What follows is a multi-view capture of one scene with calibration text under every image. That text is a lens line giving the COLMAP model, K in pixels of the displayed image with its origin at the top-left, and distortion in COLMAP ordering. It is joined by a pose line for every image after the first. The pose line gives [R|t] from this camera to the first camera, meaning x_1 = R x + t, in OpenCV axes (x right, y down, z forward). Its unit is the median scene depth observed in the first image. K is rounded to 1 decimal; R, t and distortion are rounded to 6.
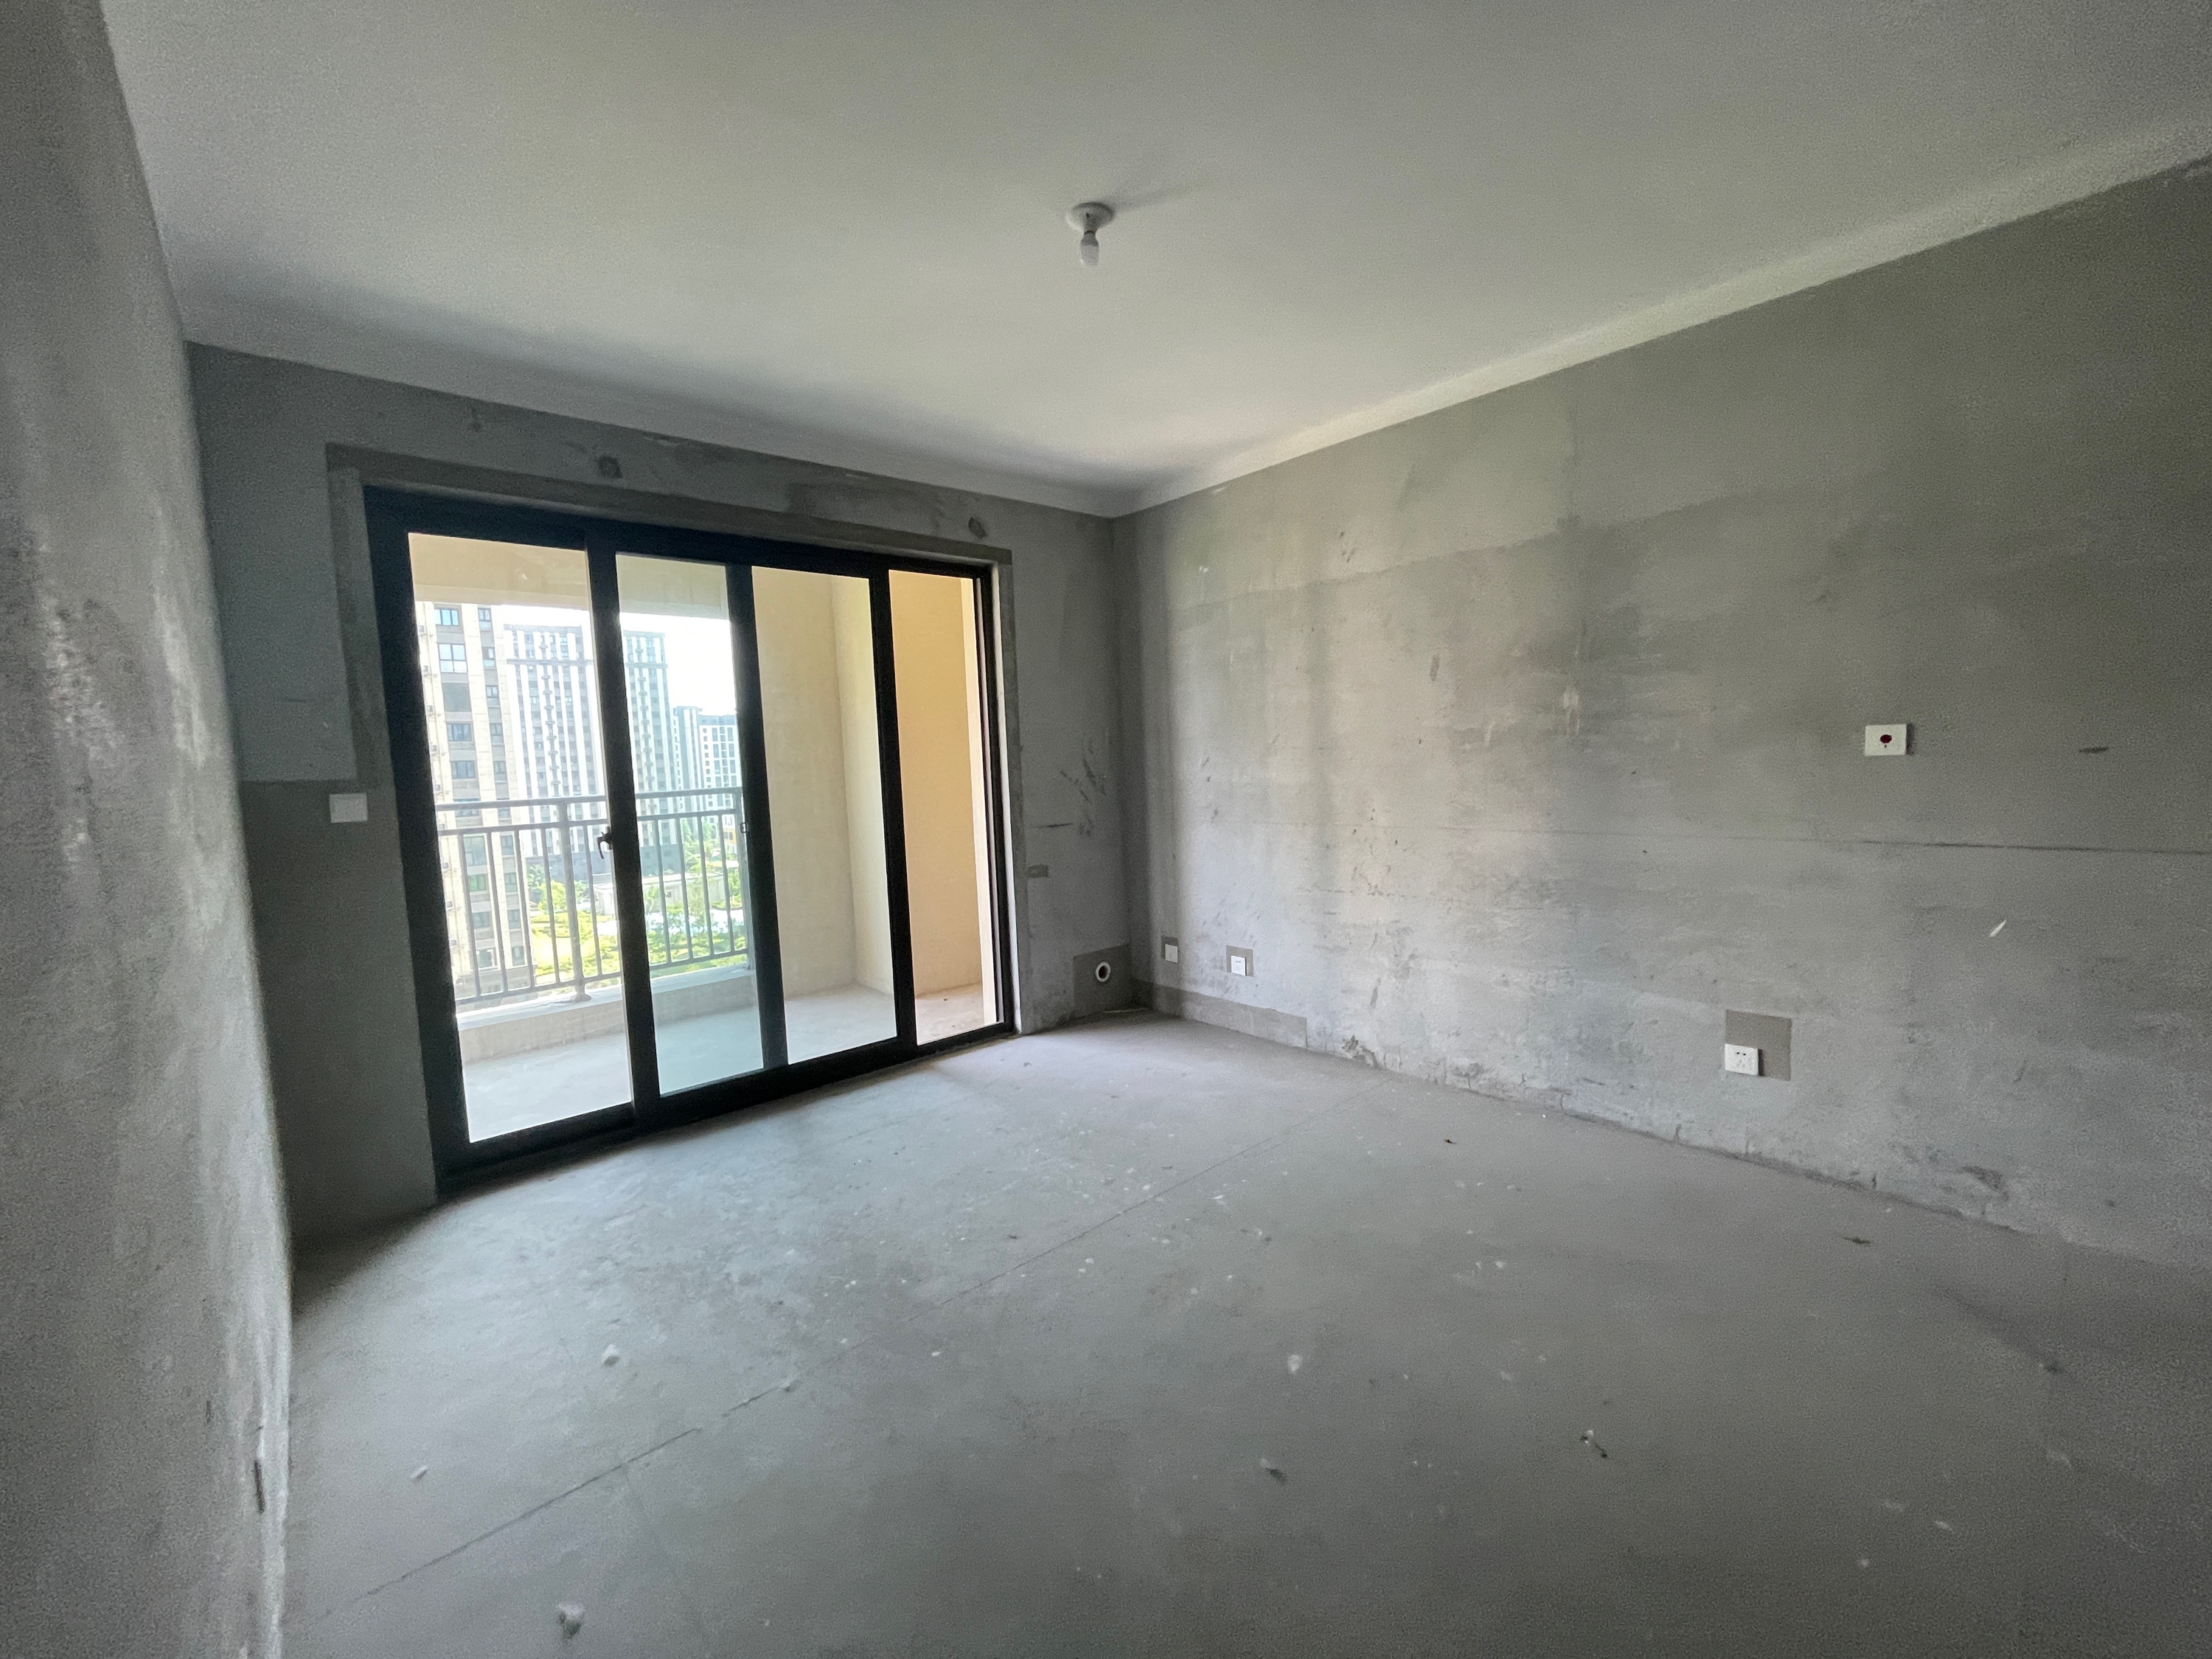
lens RADIAL K [[934.5, 0, 1106.0], [0, 934.5, 829.5], [0, 0, 1]] dist [0.000317, -0.000069]
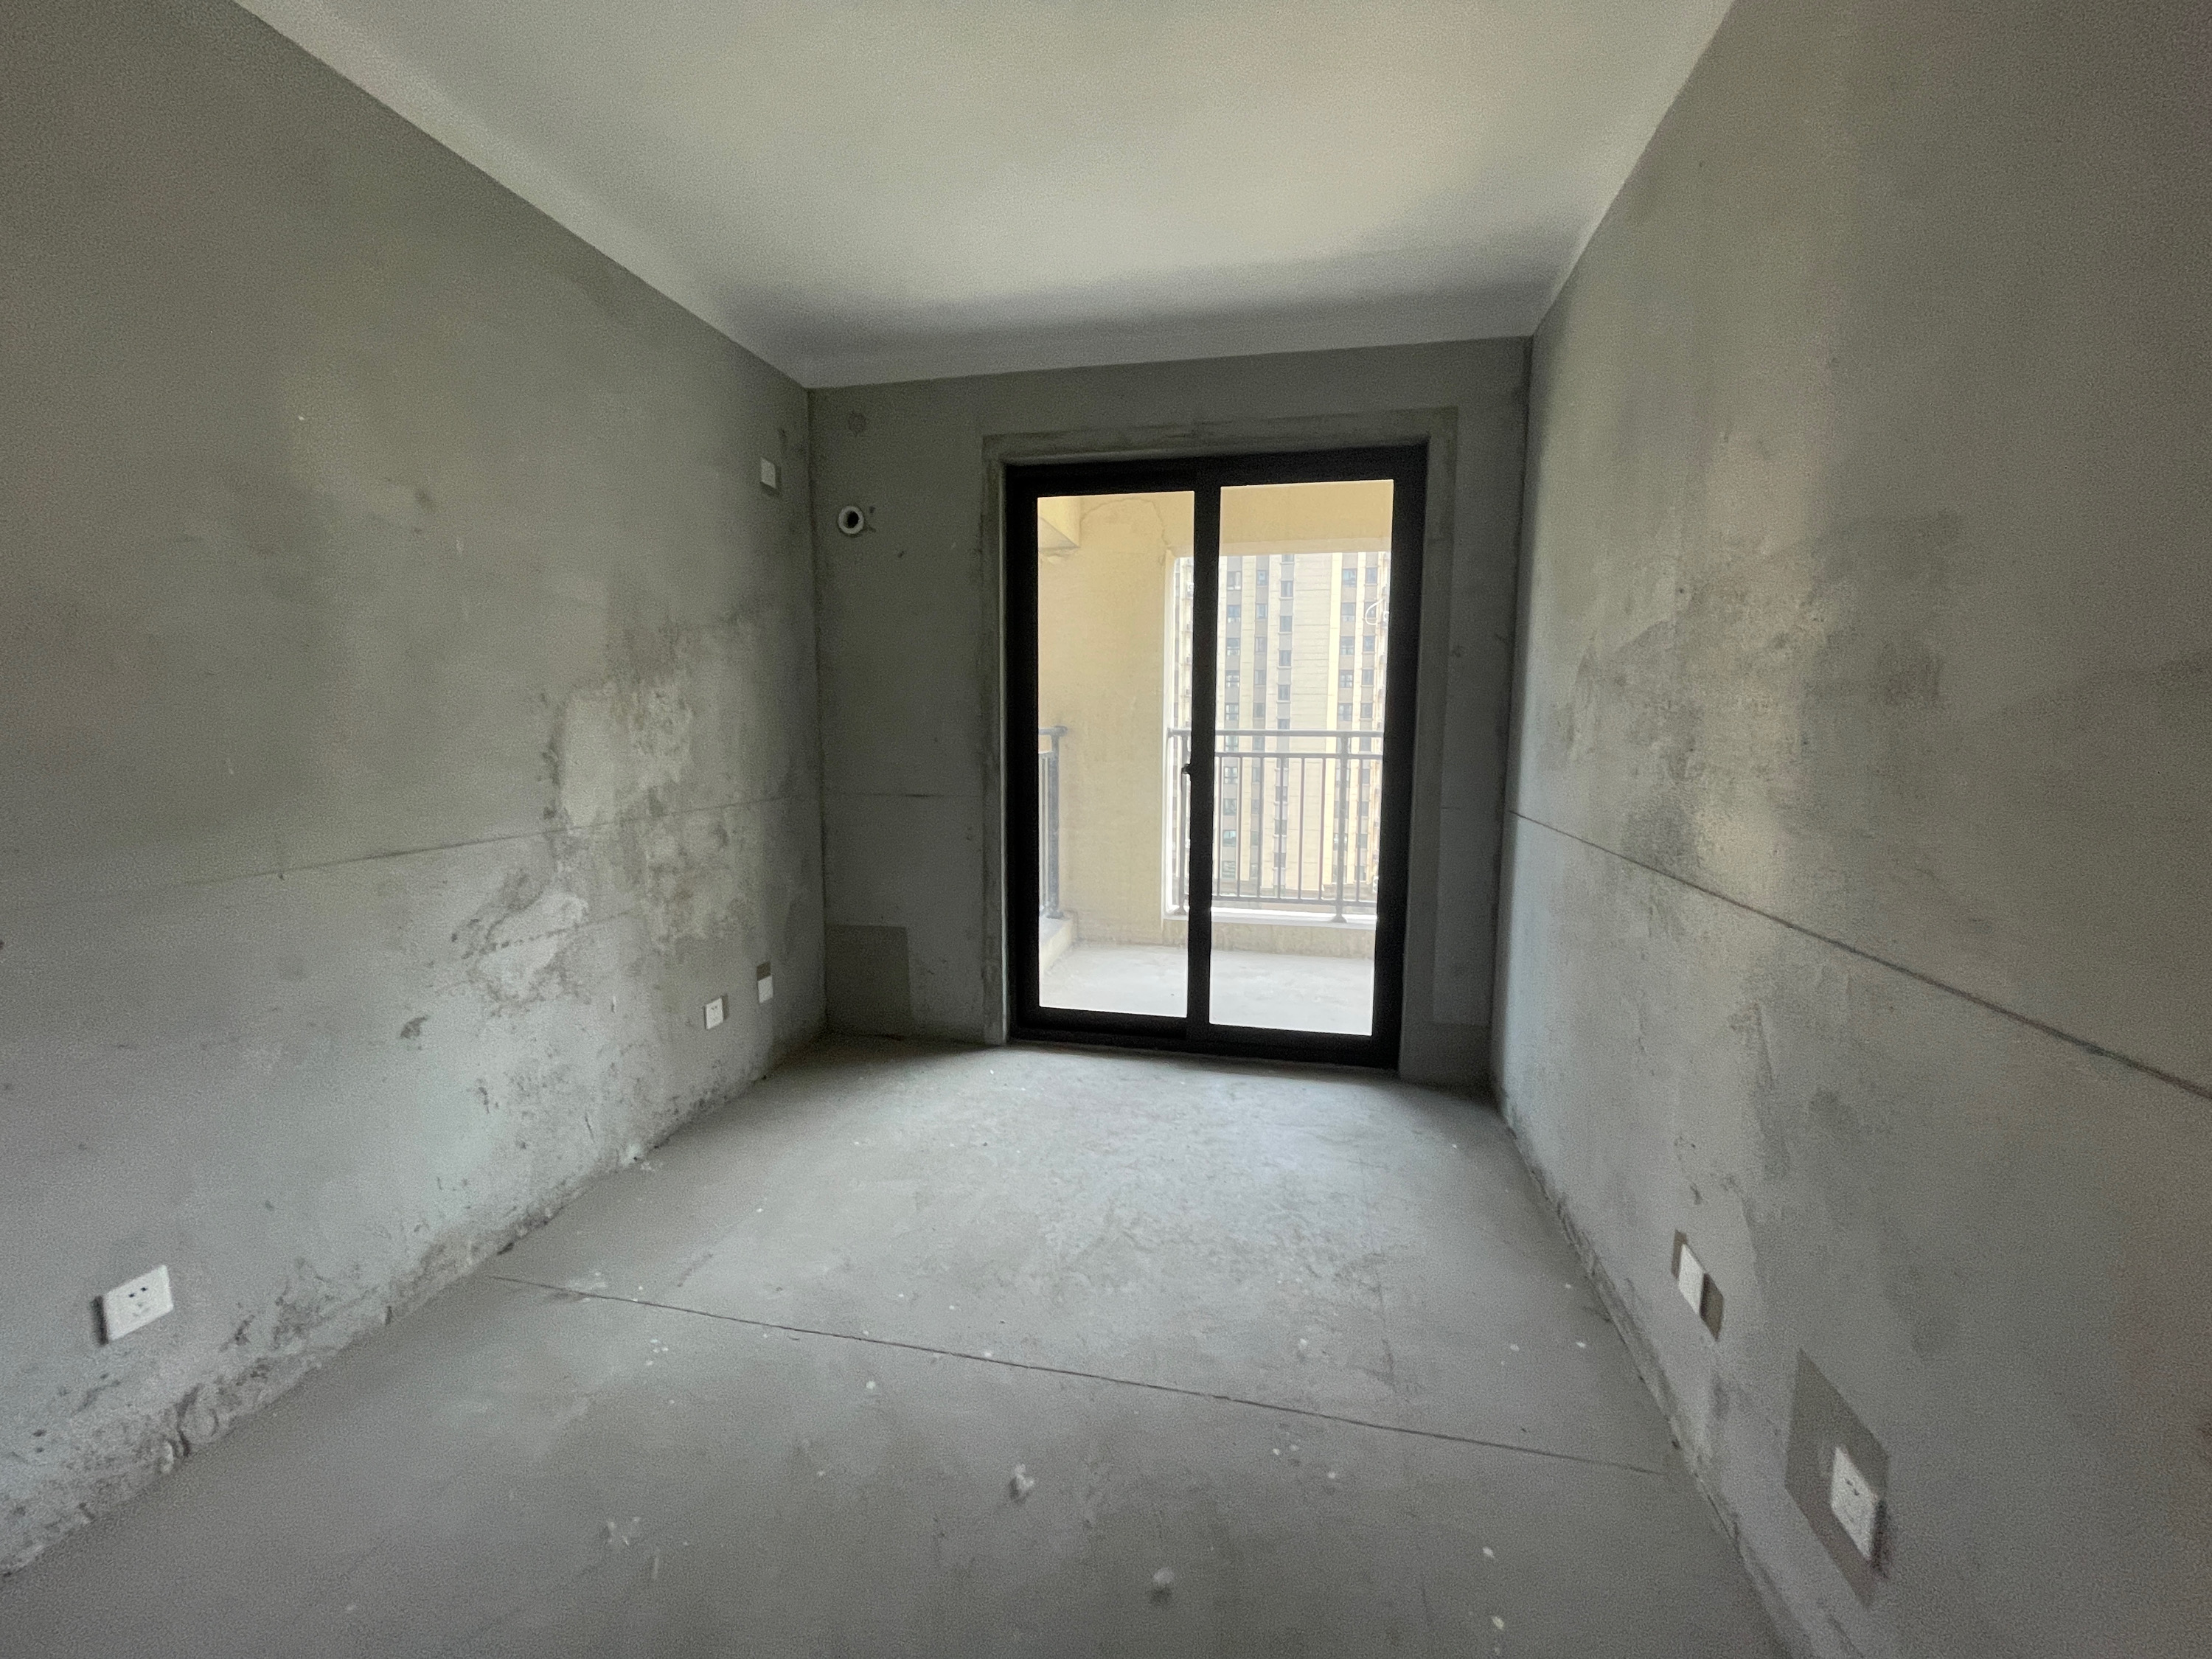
lens RADIAL K [[934.5, 0, 1106.0], [0, 934.5, 829.5], [0, 0, 1]] dist [0.000317, -0.000069]
pose [[0.542291, 0.153397, -0.826069, 0.270416], [-0.099156, 0.988006, 0.118375, -0.036555], [0.834319, 0.017716, 0.550997, 0.312793]]
